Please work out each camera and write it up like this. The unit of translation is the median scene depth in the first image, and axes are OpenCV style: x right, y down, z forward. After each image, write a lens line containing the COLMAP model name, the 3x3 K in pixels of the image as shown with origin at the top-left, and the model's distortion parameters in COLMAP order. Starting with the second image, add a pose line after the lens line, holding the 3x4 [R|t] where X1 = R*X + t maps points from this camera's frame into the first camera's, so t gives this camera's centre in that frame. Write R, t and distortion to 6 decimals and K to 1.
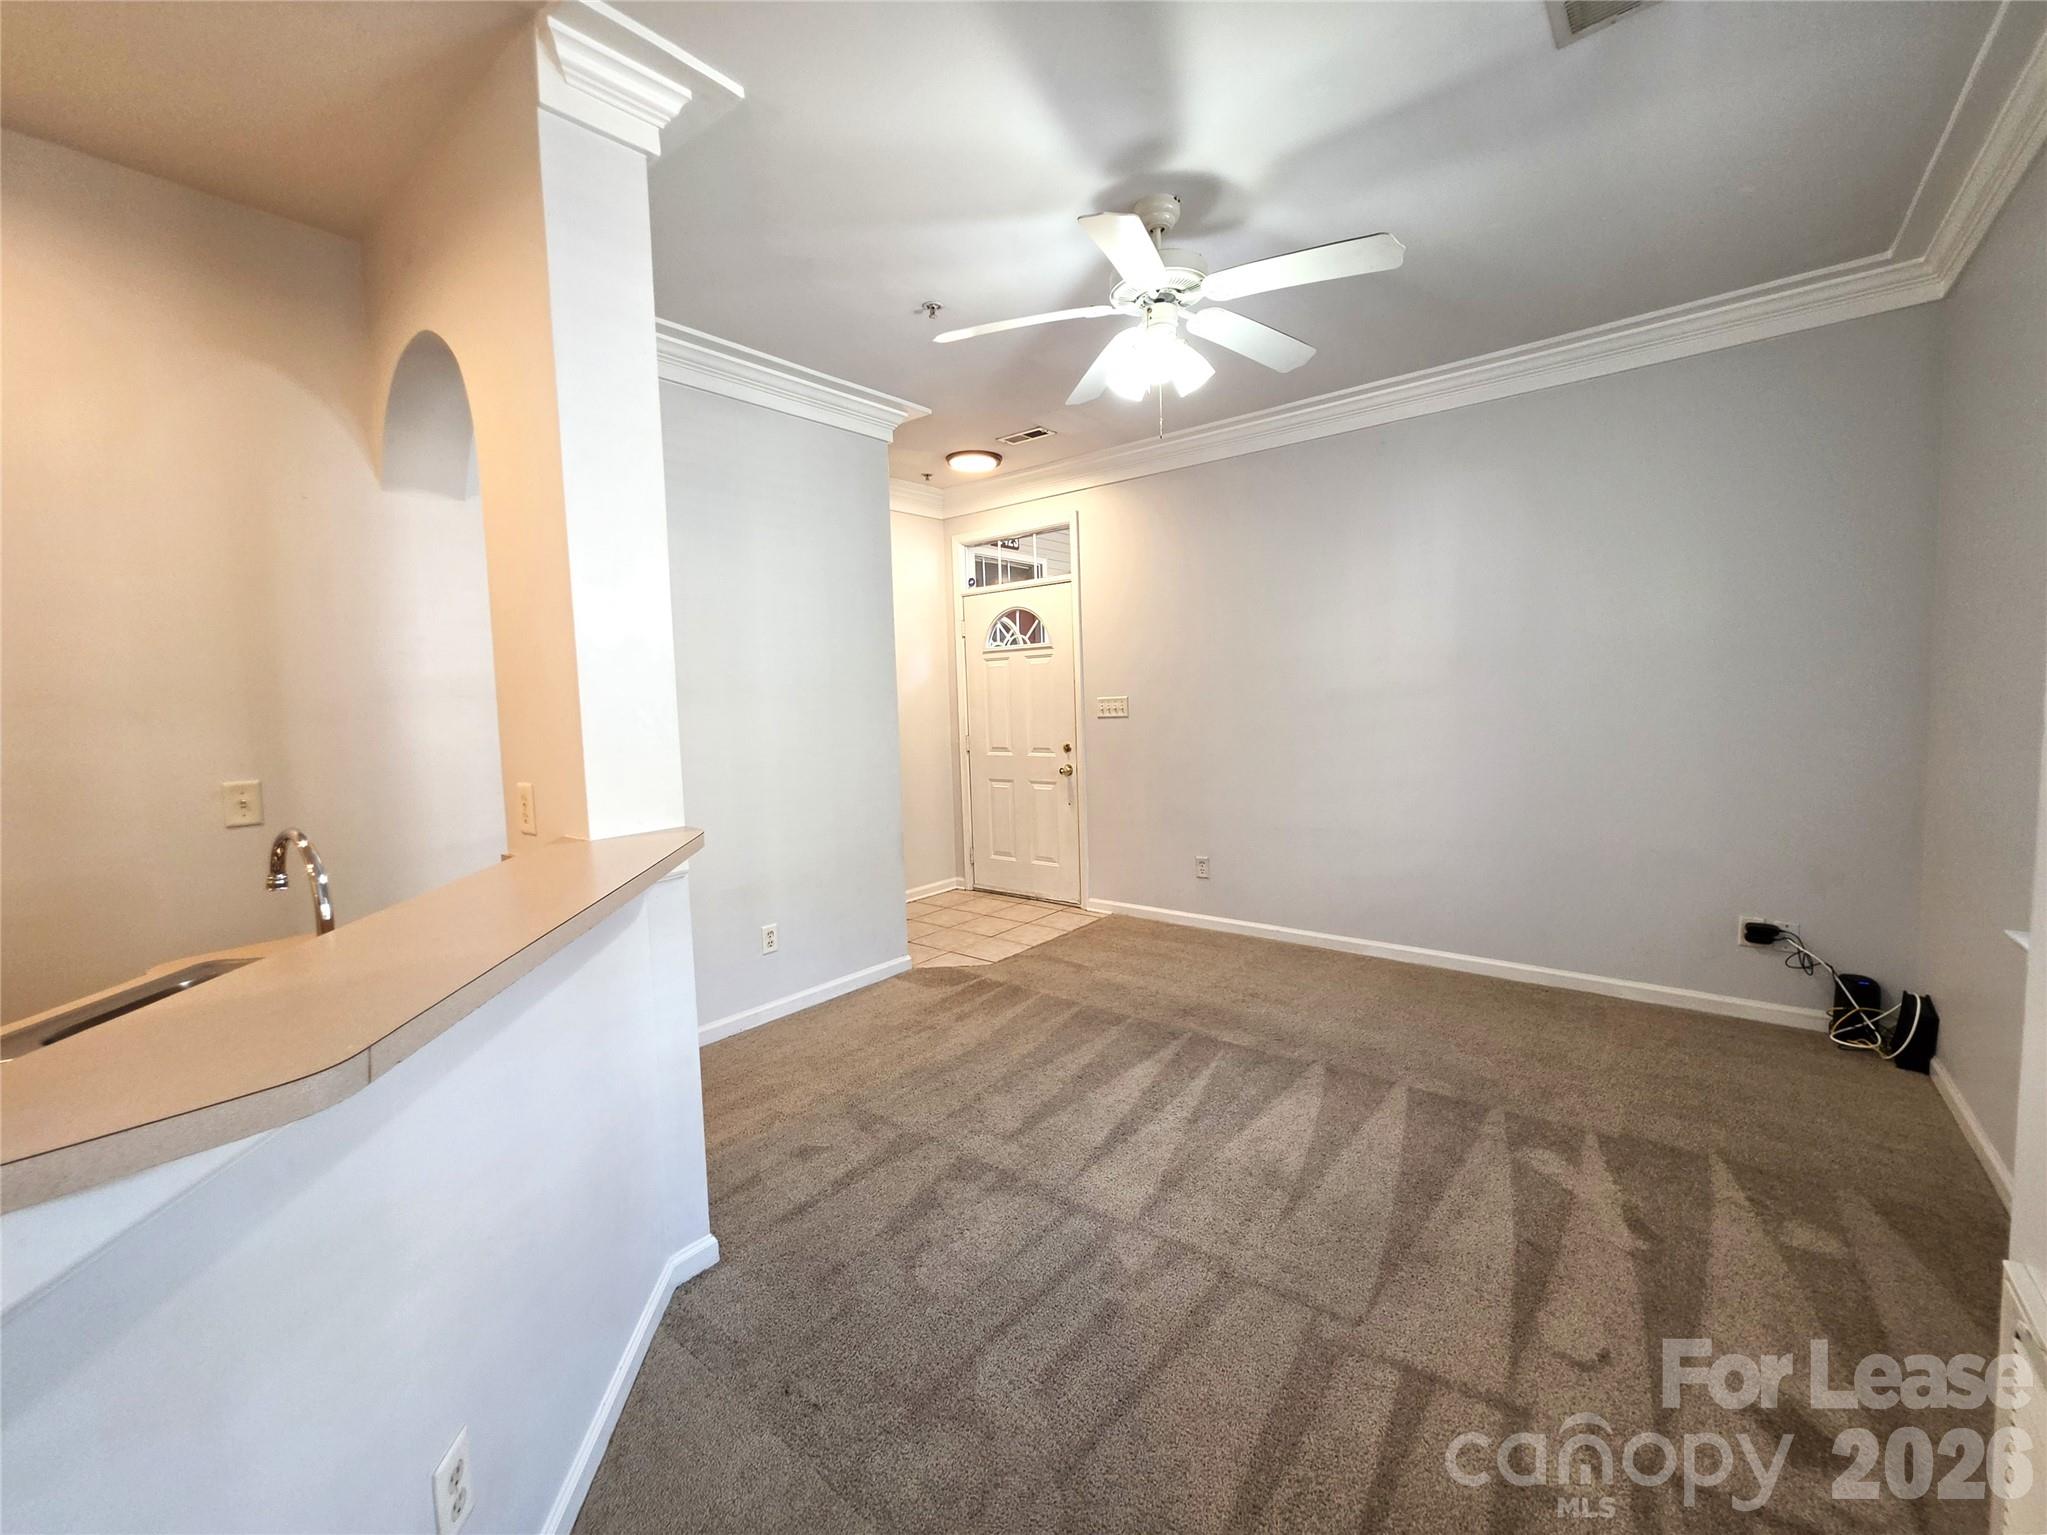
lens RADIAL K [[832.0, 0, 1030.9], [0, 832.0, 759.8], [0, 0, 1]] dist [-0.000332, -0.000010]
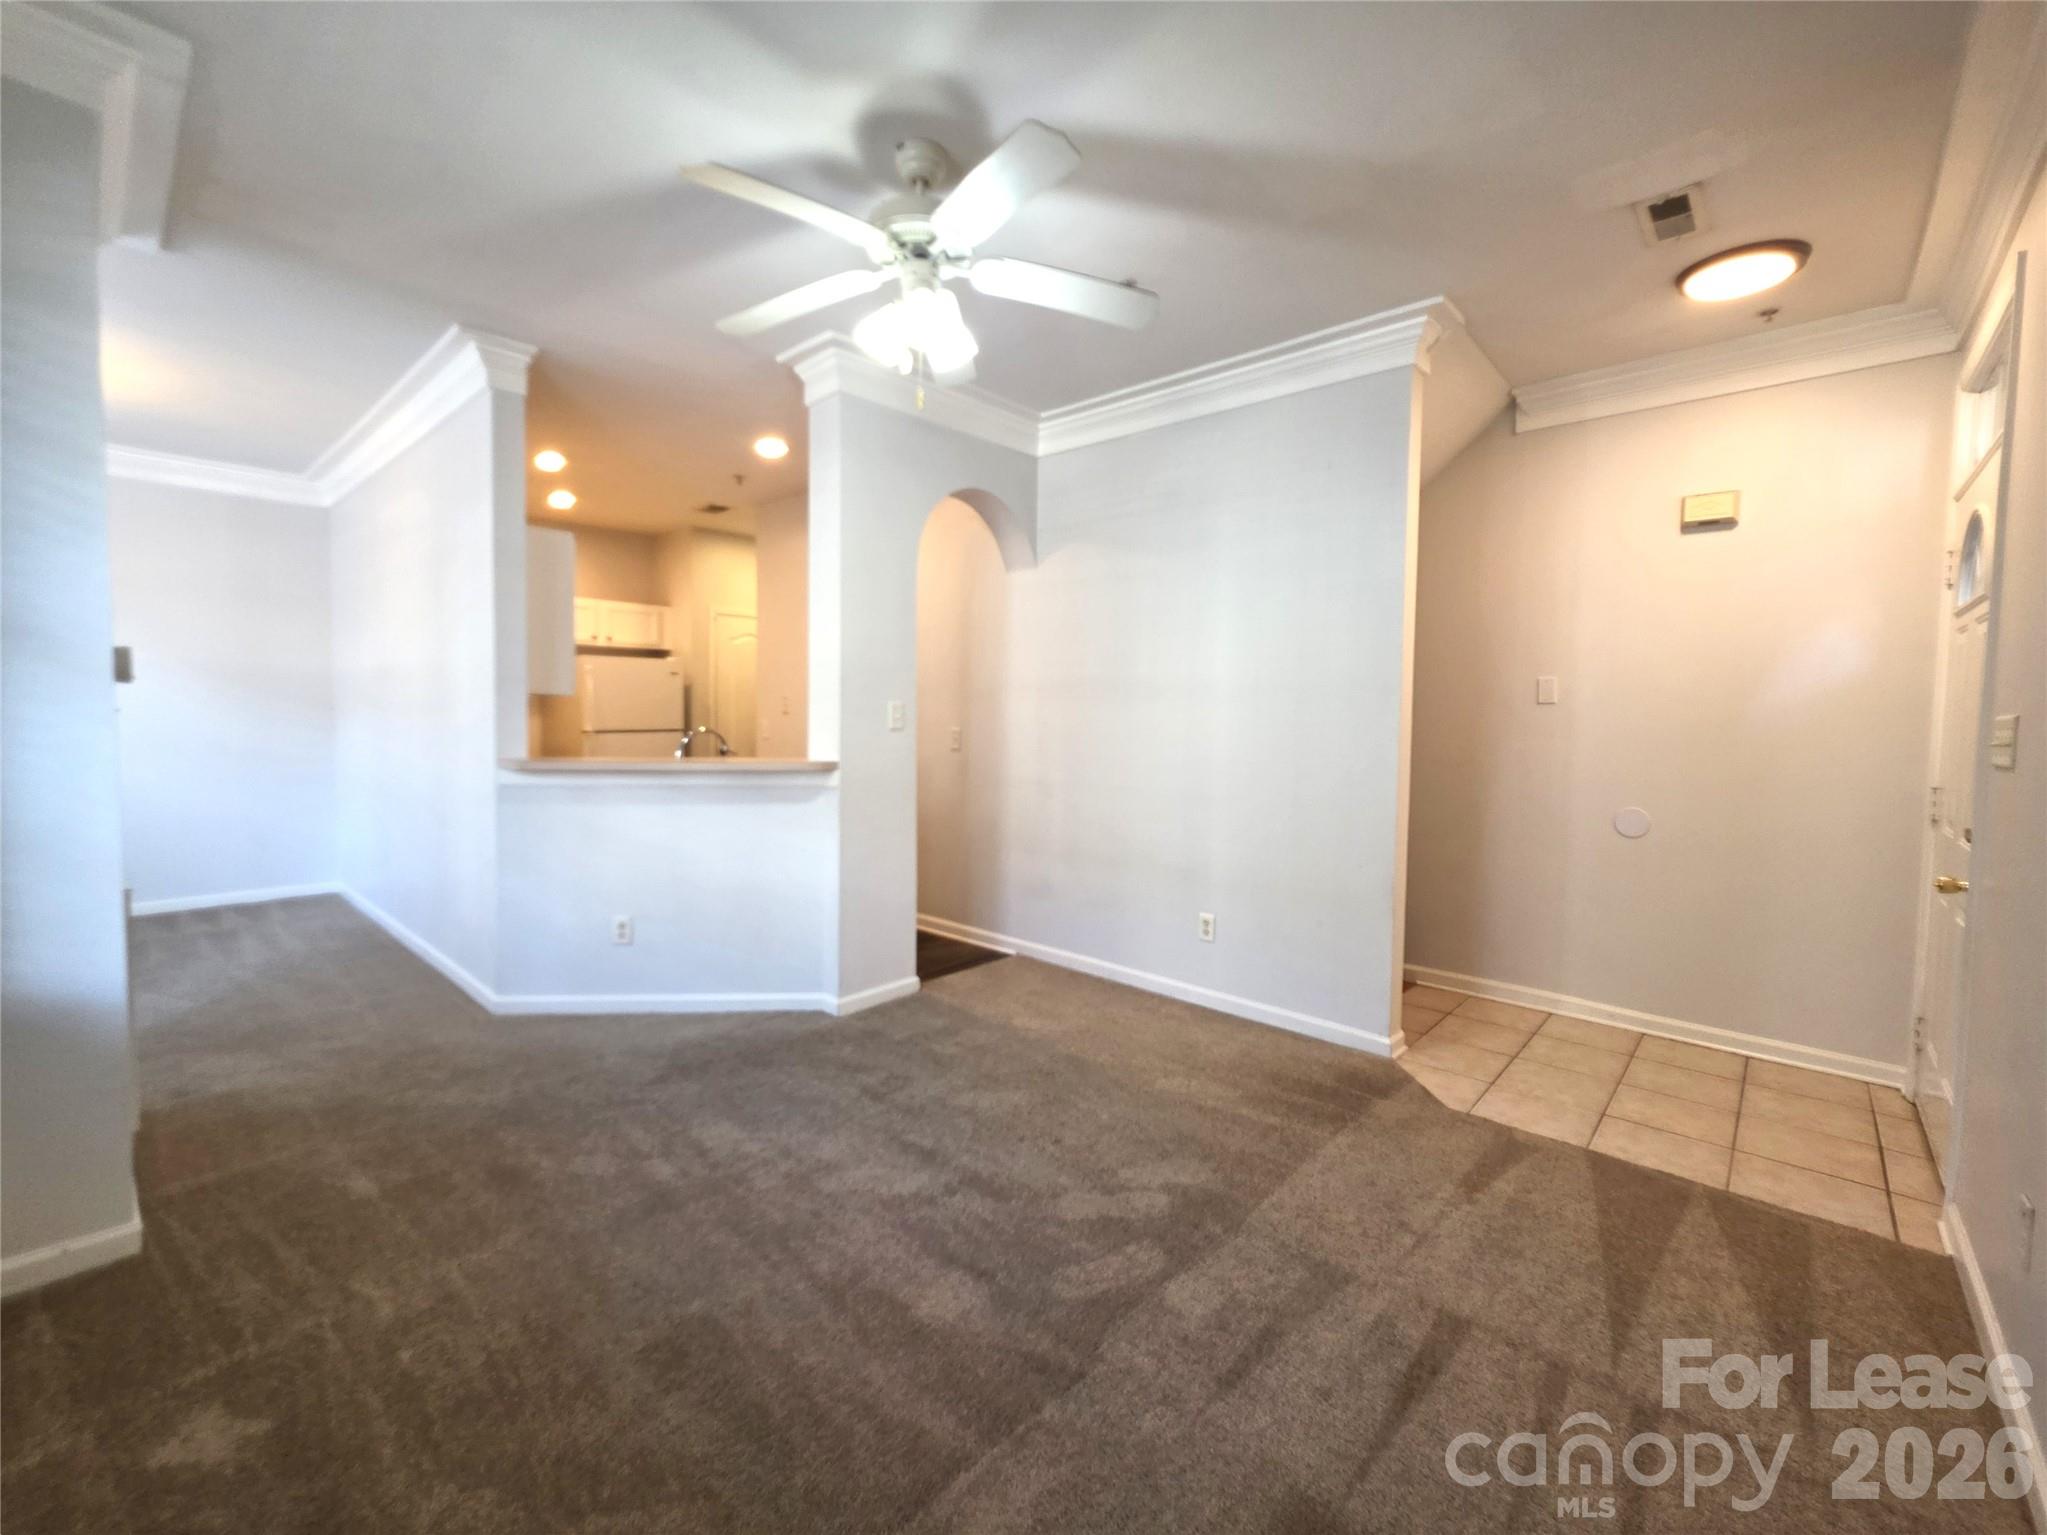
lens RADIAL K [[865.1, 0, 1015.1], [0, 865.1, 756.4], [0, 0, 1]] dist [-0.000254, 0.000060]
pose [[-0.063172, 0.085101, -0.994368, 0.574445], [-0.091899, 0.991629, 0.090705, -0.054536], [0.993762, 0.097112, -0.054822, 0.613511]]
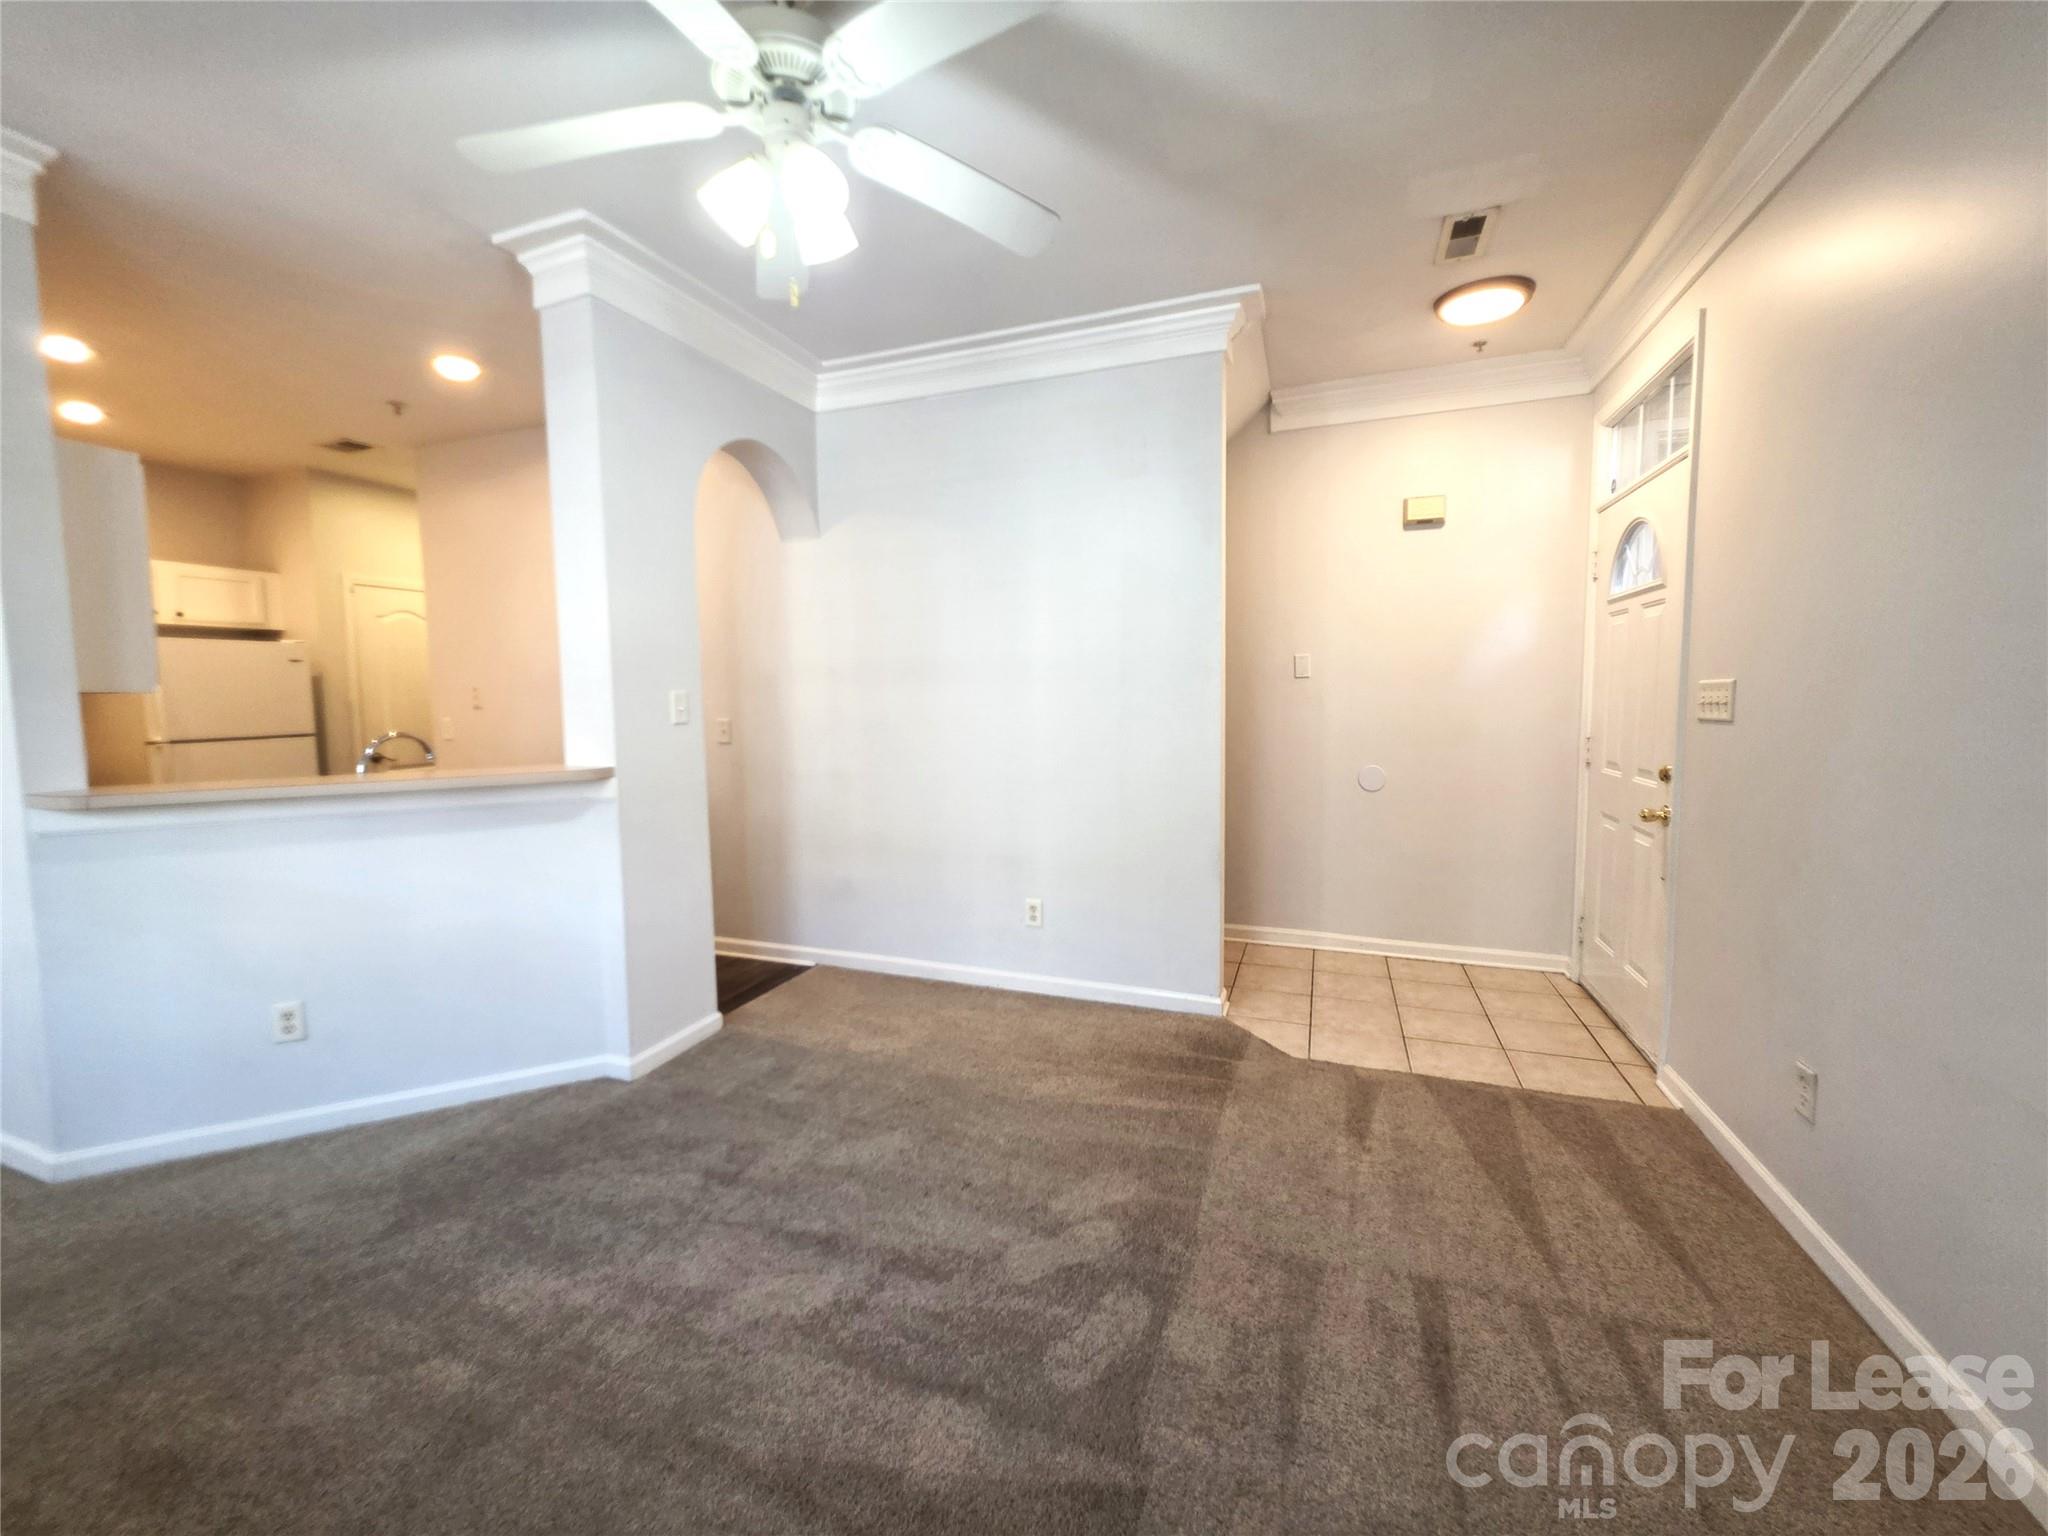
lens RADIAL K [[823.1, 0, 1023.5], [0, 823.1, 758.8], [0, 0, 1]] dist [-0.000746, 0.000671]
pose [[0.318463, 0.105683, -0.942026, 0.464216], [-0.074069, 0.993502, 0.086418, -0.044007], [0.945037, 0.042254, 0.324222, 0.501397]]
